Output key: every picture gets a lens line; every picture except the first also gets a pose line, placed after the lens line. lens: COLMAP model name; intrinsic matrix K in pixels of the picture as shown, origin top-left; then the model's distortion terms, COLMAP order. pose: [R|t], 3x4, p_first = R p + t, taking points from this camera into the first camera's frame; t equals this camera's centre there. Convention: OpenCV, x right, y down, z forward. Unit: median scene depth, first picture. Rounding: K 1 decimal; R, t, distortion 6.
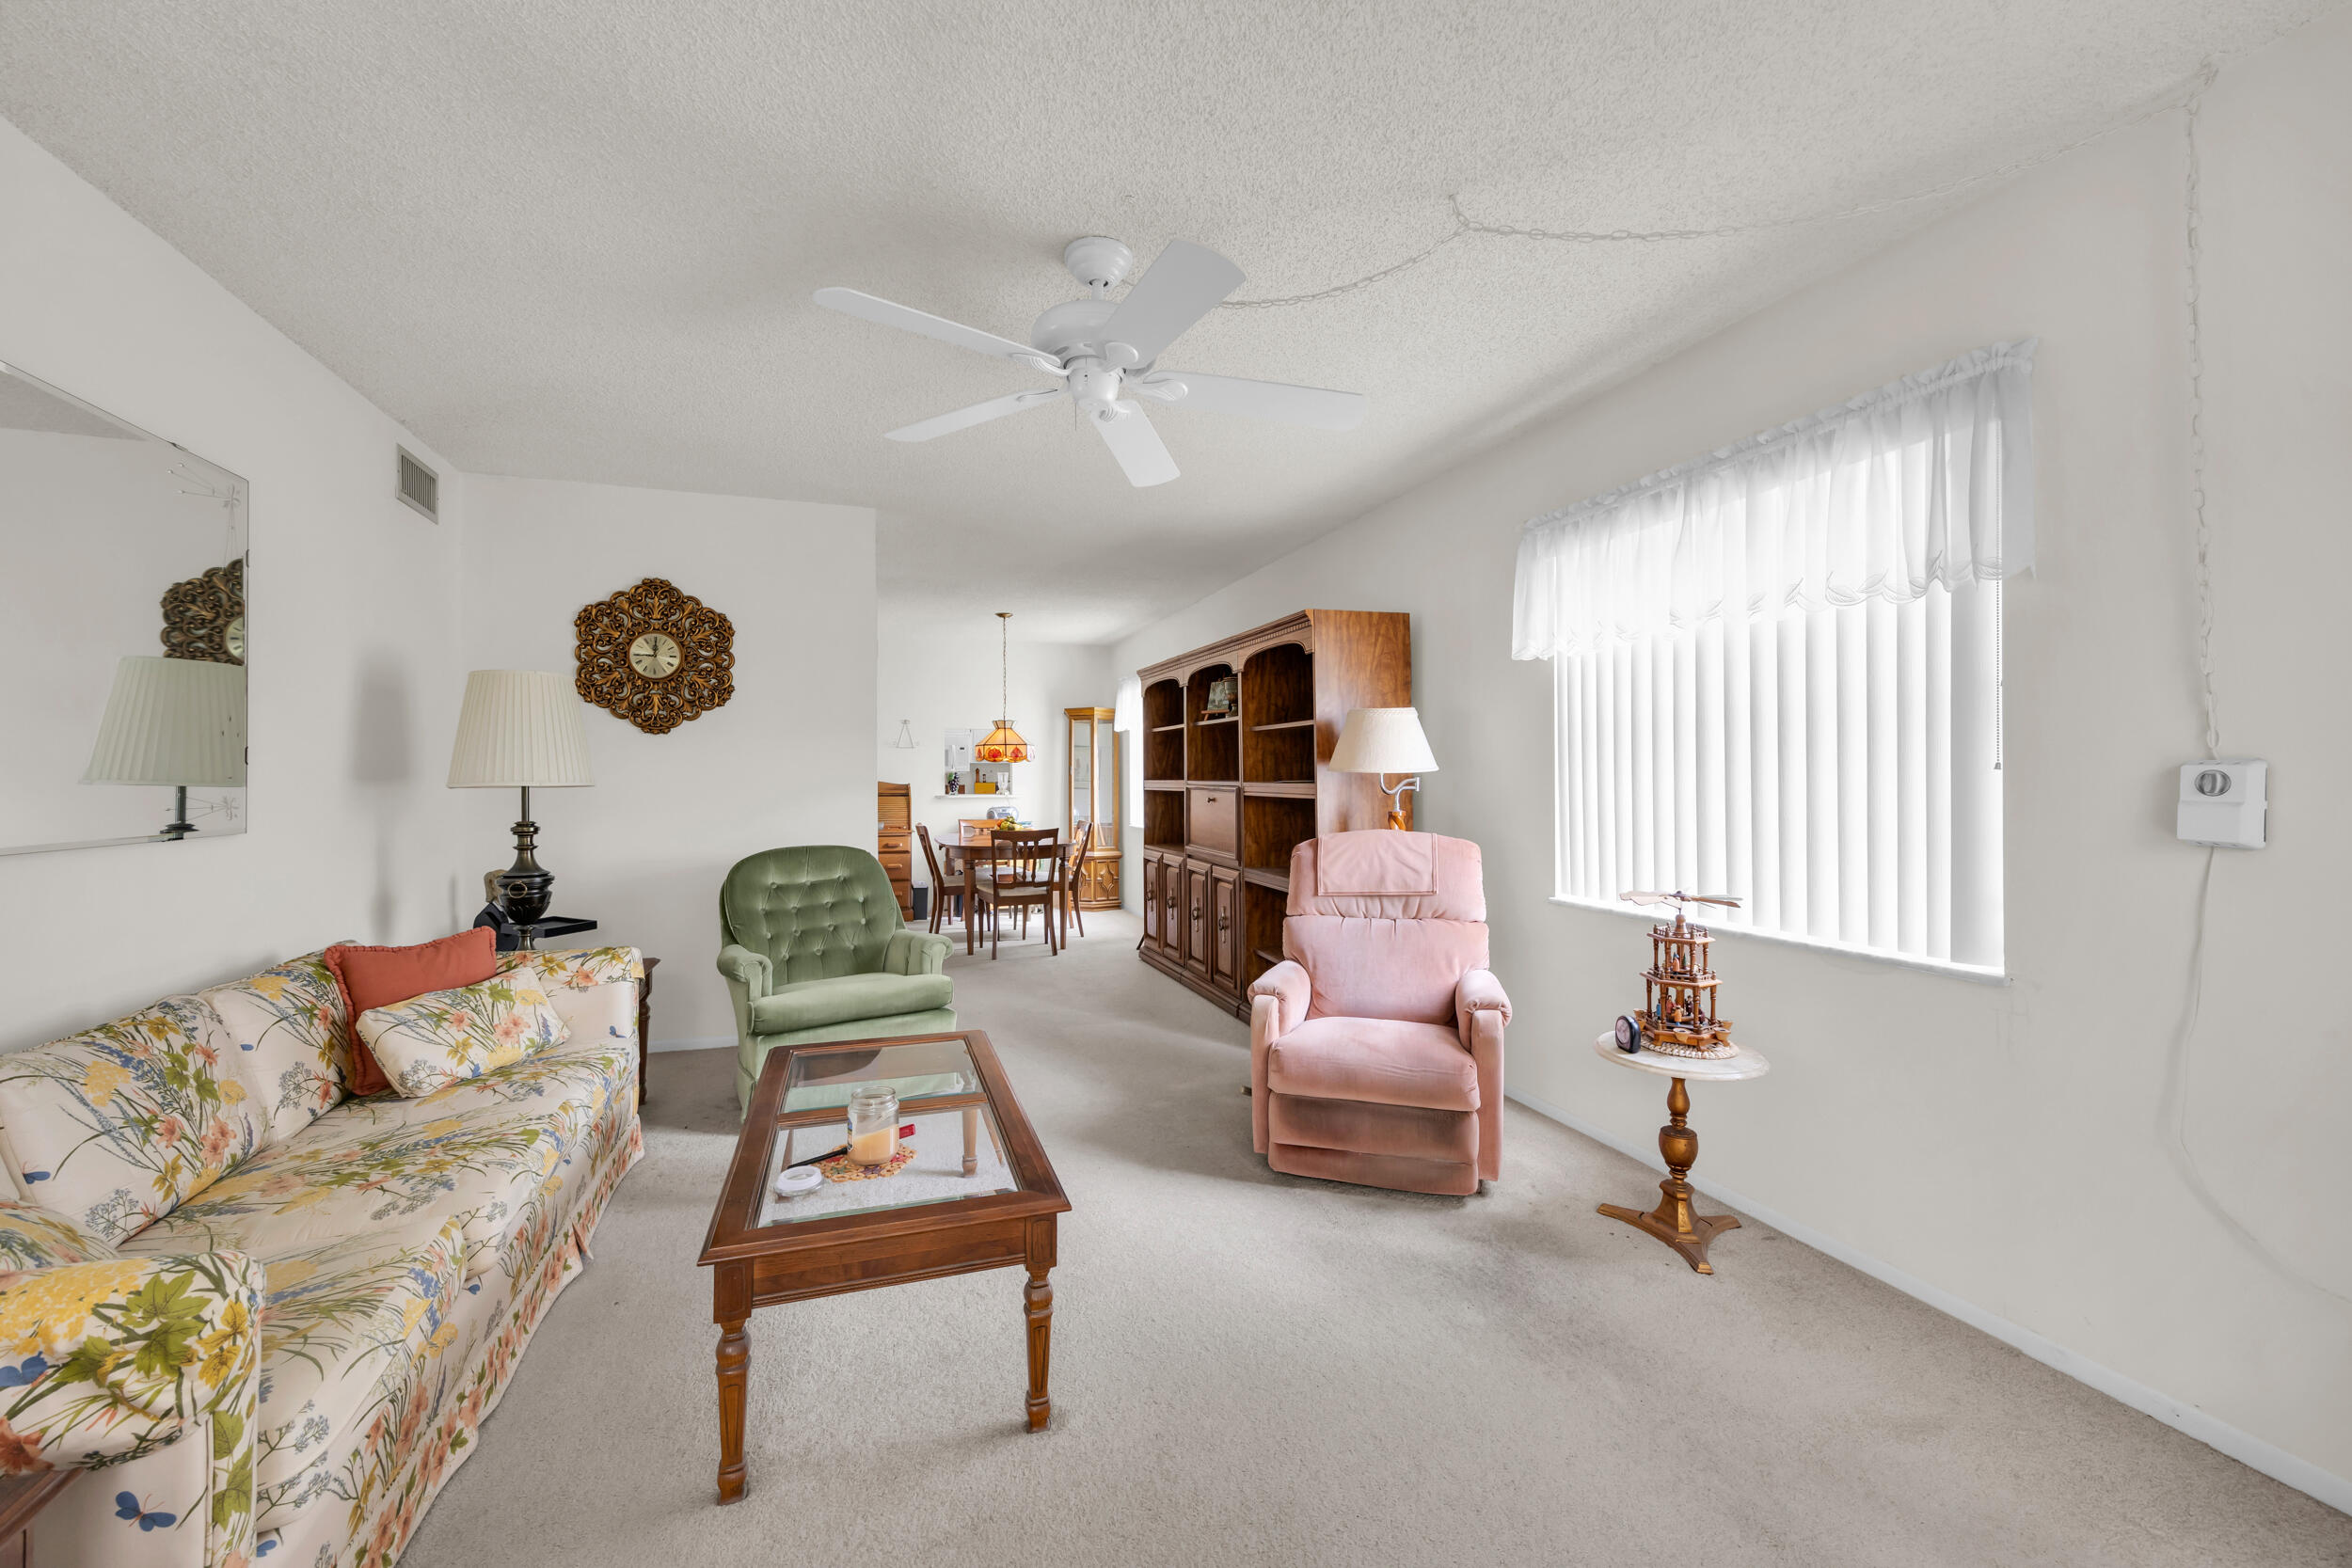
lens RADIAL K [[929.1, 0, 1167.1], [0, 929.1, 773.6], [0, 0, 1]] dist [-0.000566, -0.000283]
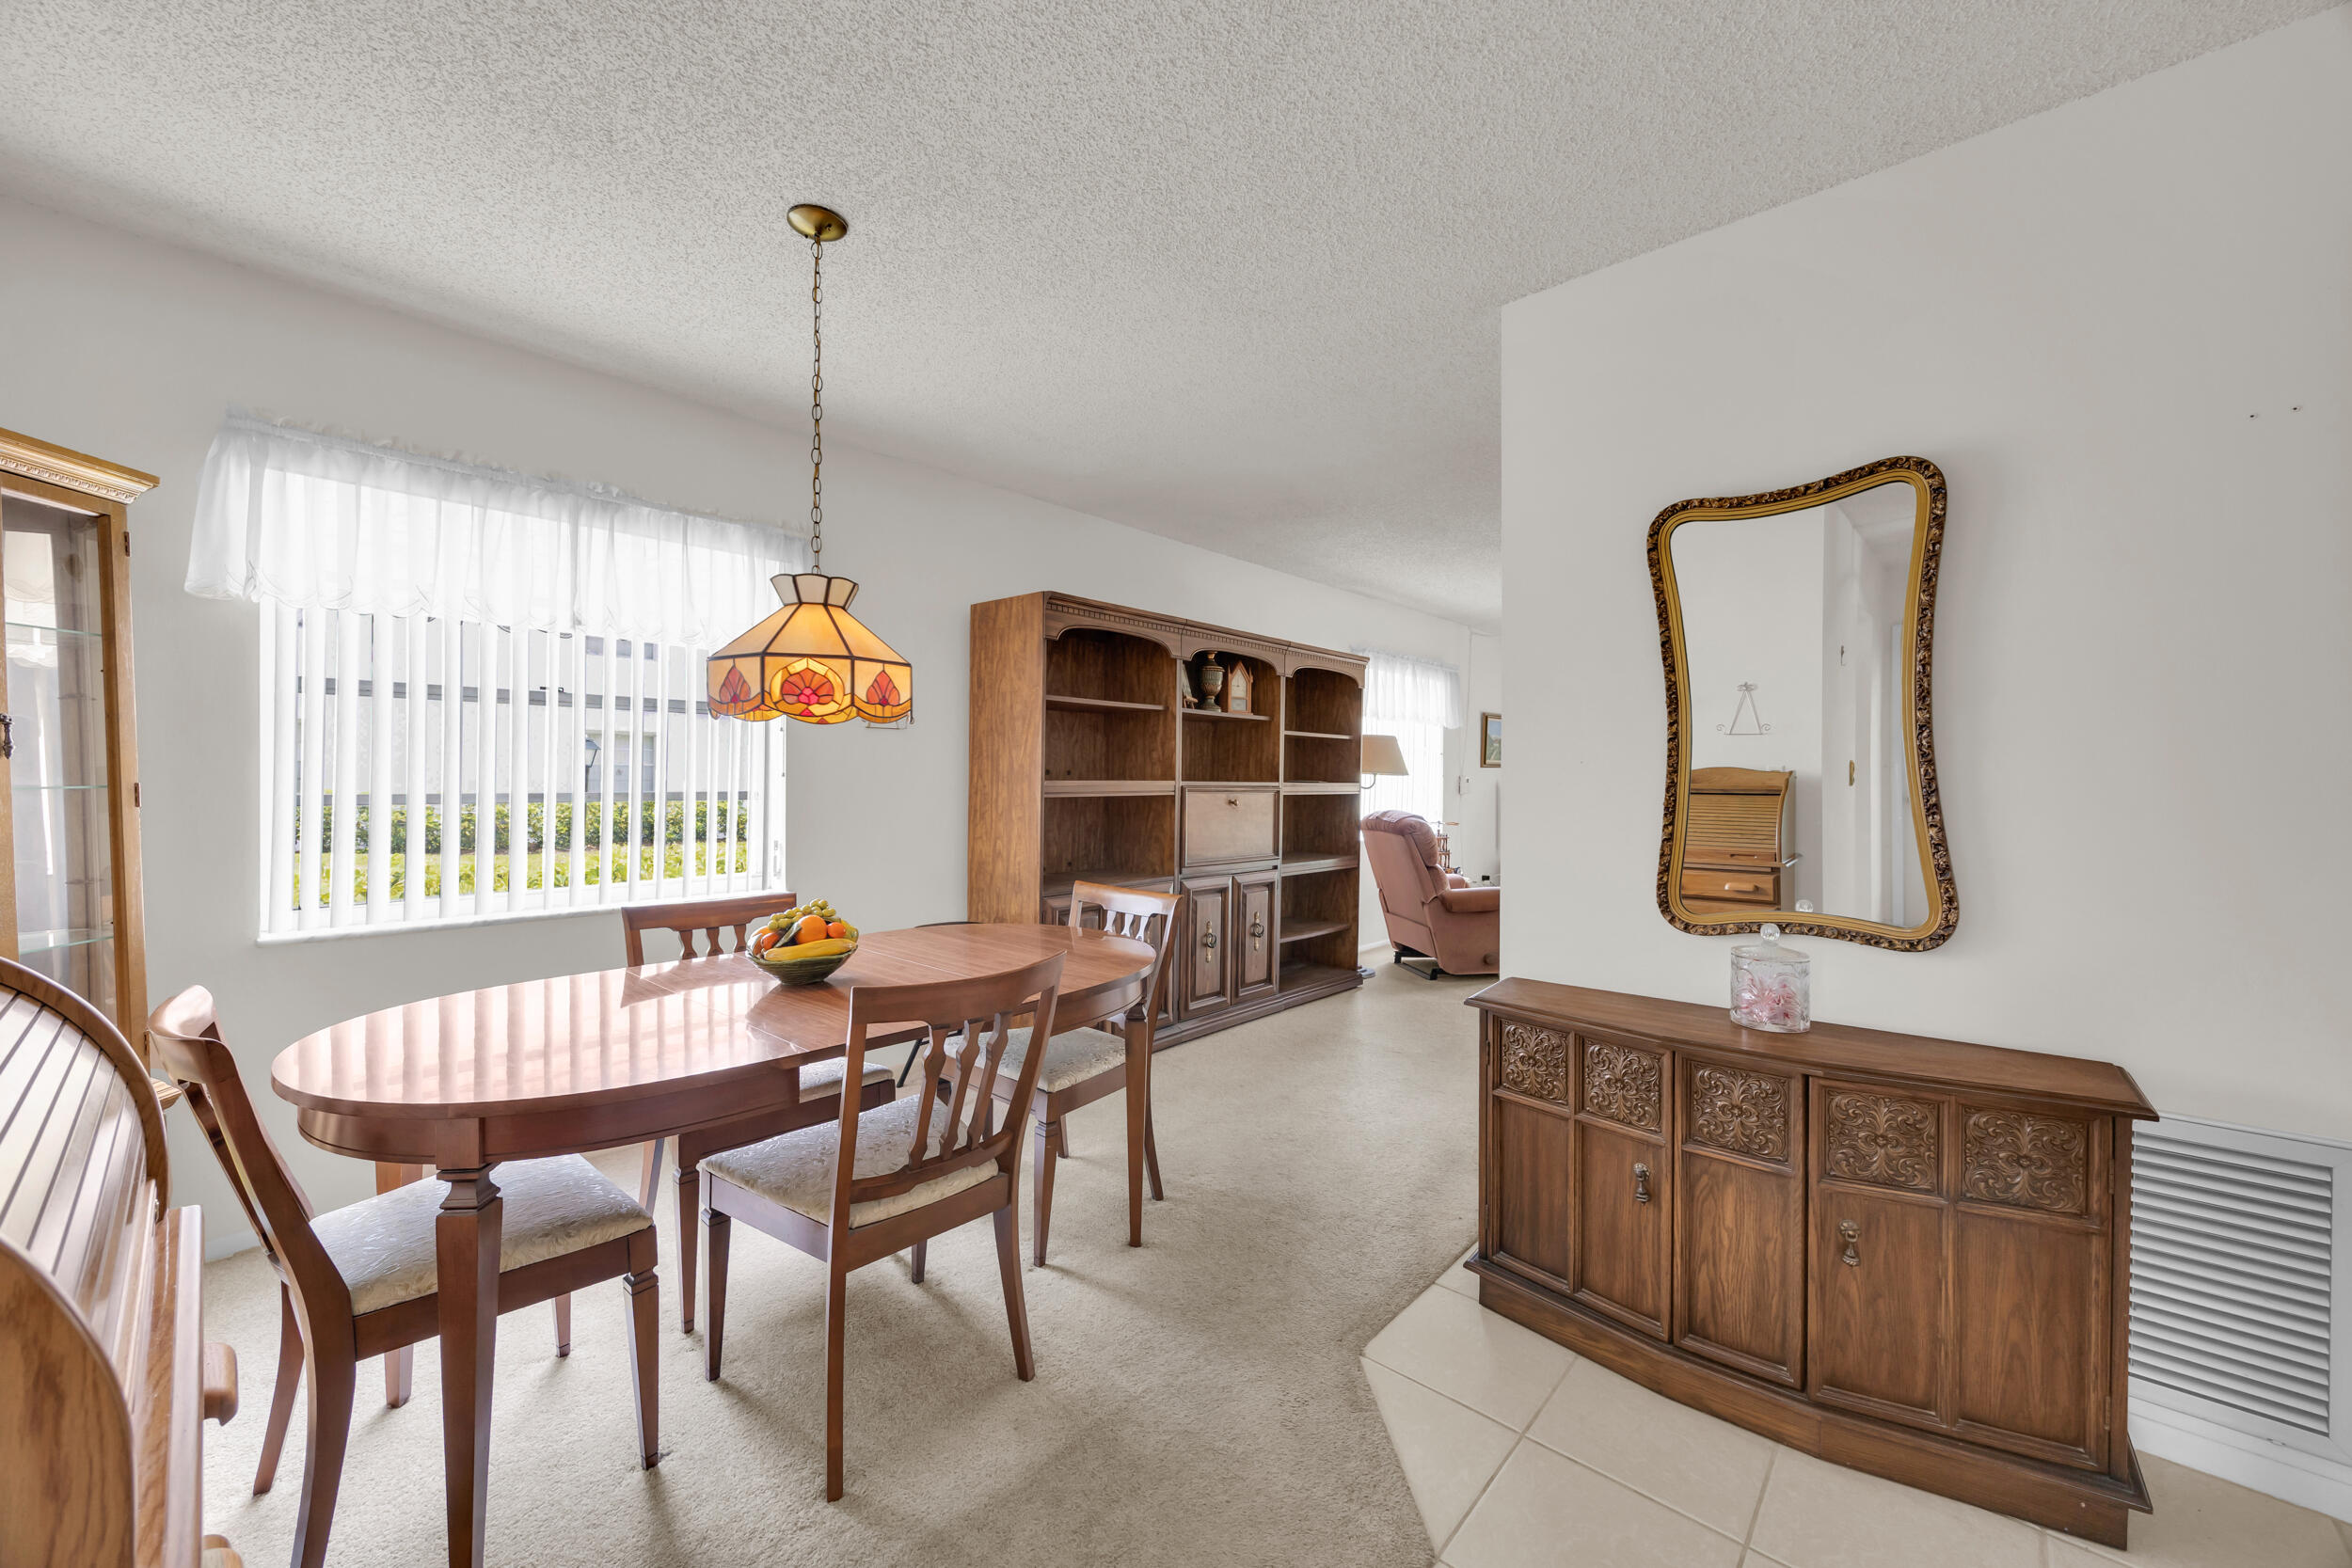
lens RADIAL K [[907.5, 0, 1150.6], [0, 907.5, 780.7], [0, 0, 1]] dist [-0.001840, -0.000371]
pose [[-0.478538, 0.001082, 0.878066, -1.284172], [-0.003385, 0.999990, -0.003077, 0.018092], [-0.878060, -0.004445, -0.478530, 2.805751]]
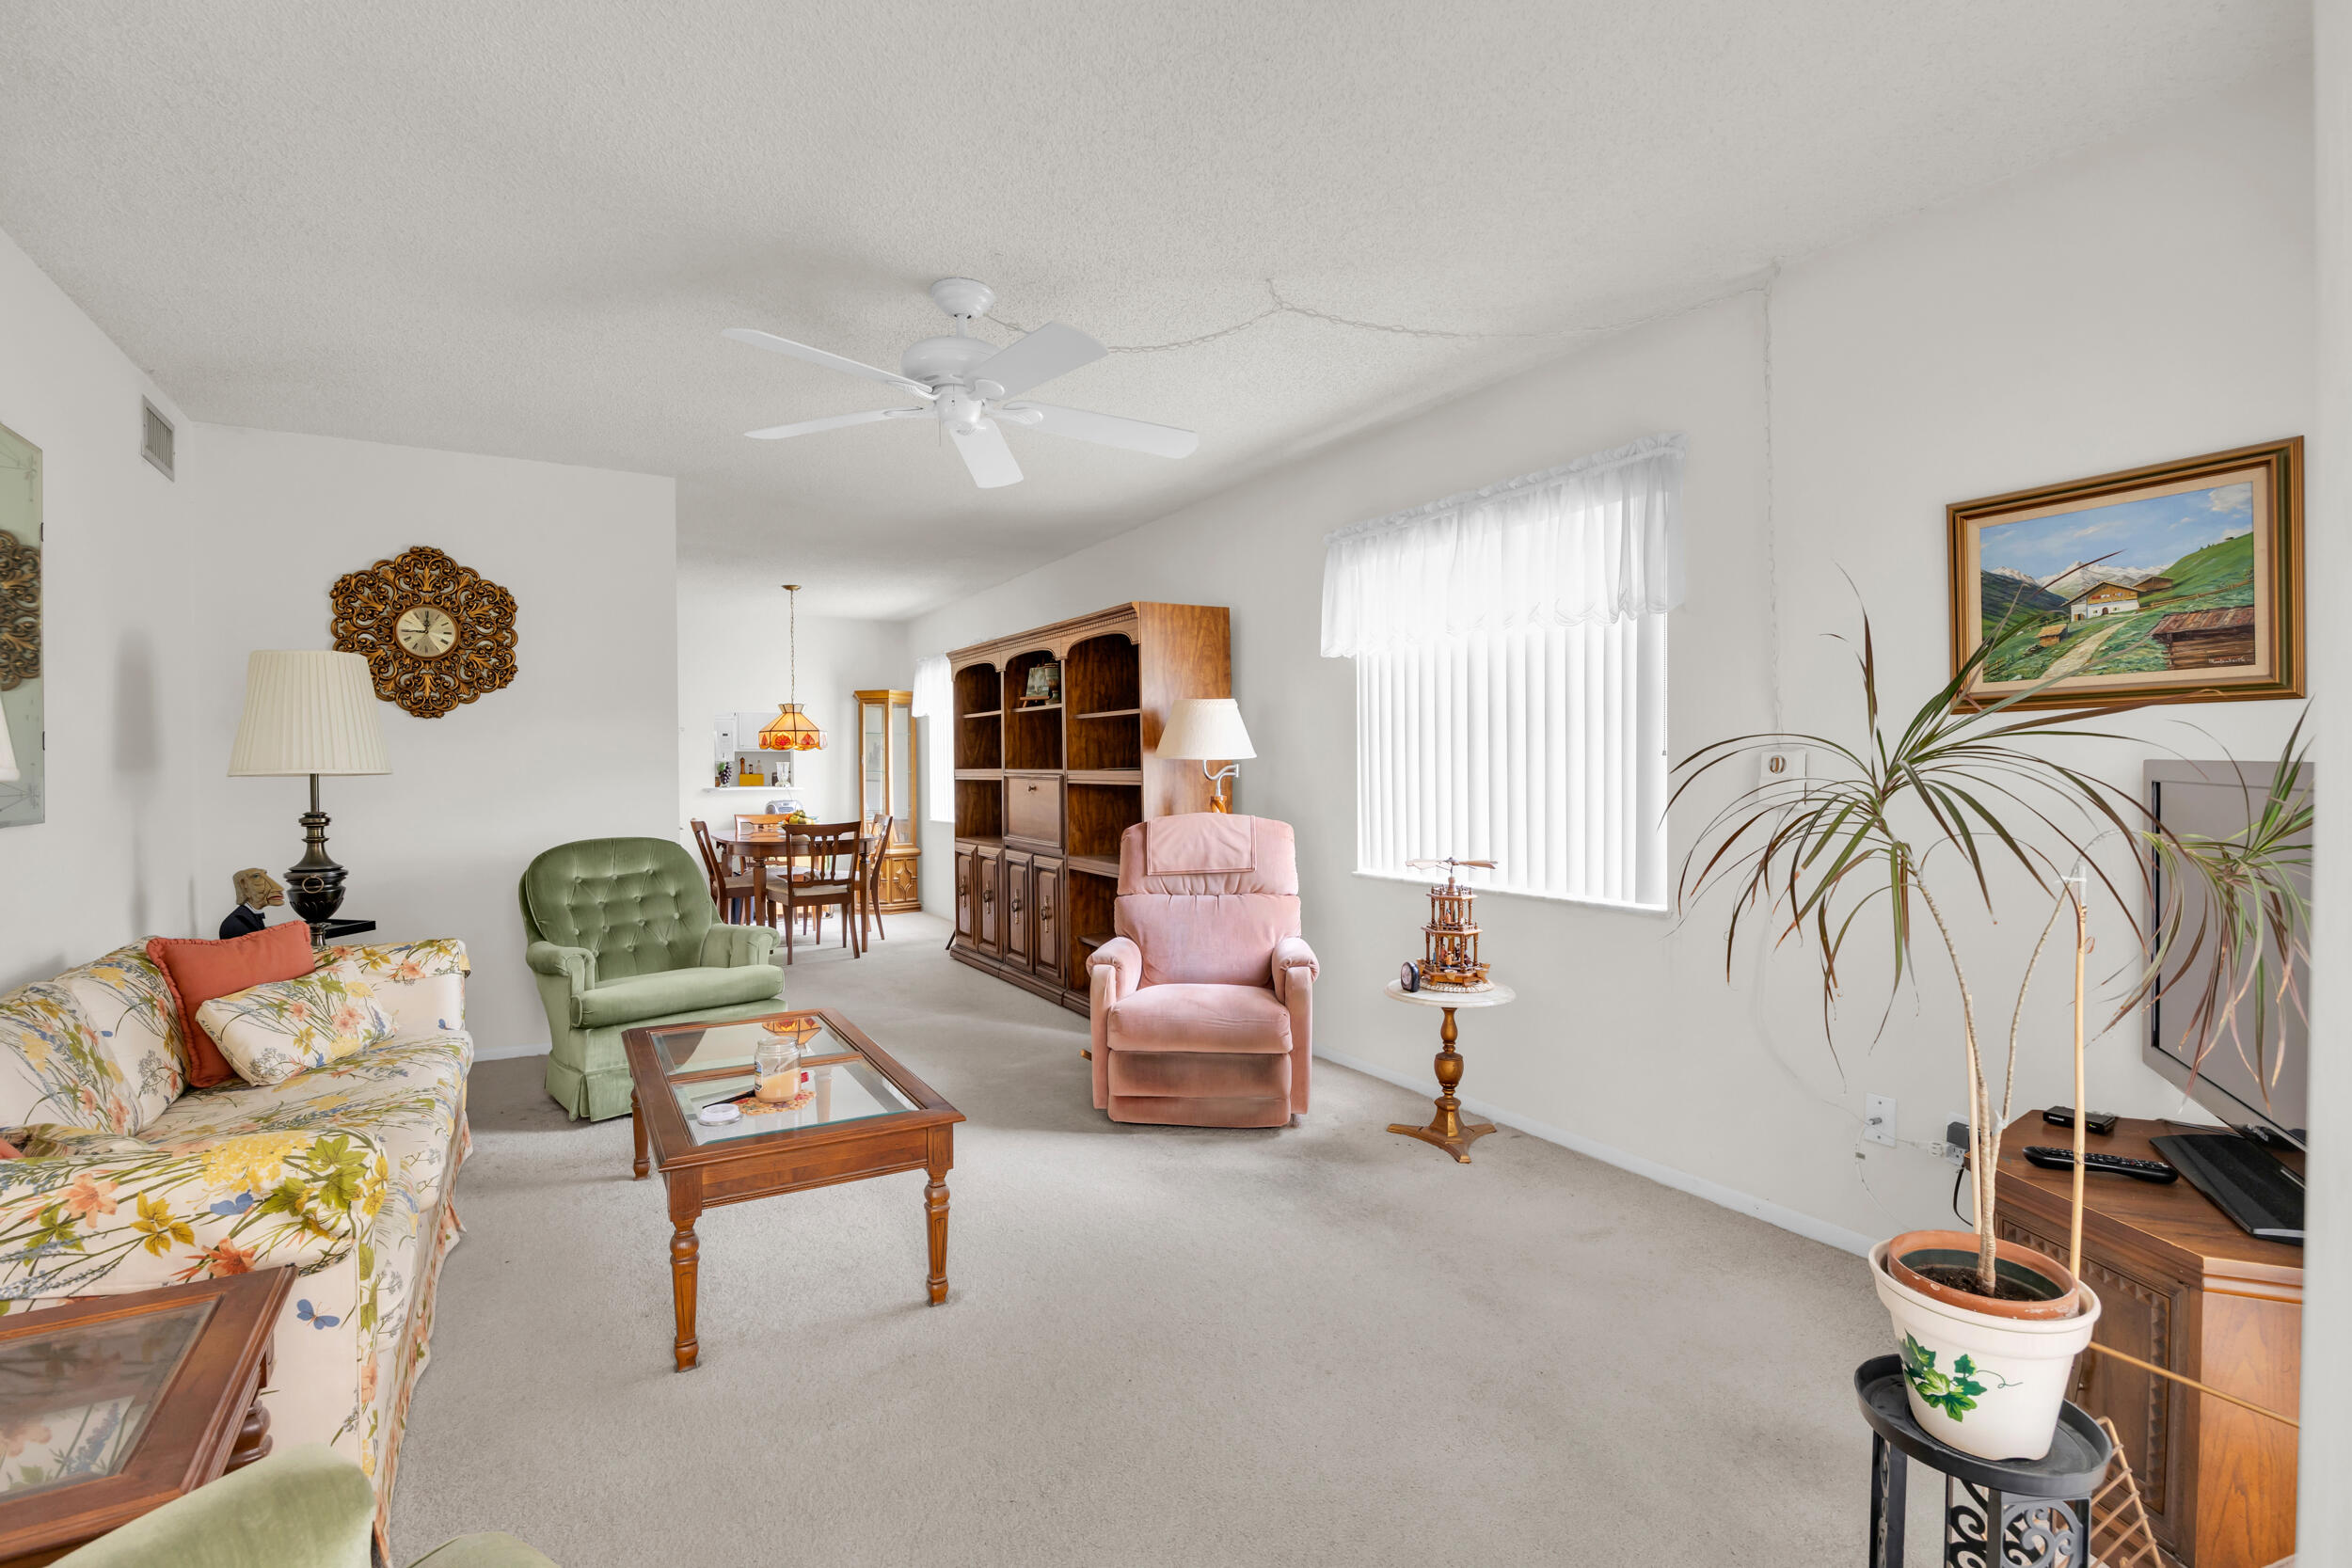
lens RADIAL K [[1075.3, 0, 1173.6], [0, 1075.3, 779.7], [0, 0, 1]] dist [-0.023495, -0.000258]
pose [[0.977756, -0.004210, 0.209703, -0.082478], [0.001313, 0.999902, 0.013955, 0.006312], [-0.209741, -0.013369, 0.977666, -0.259163]]
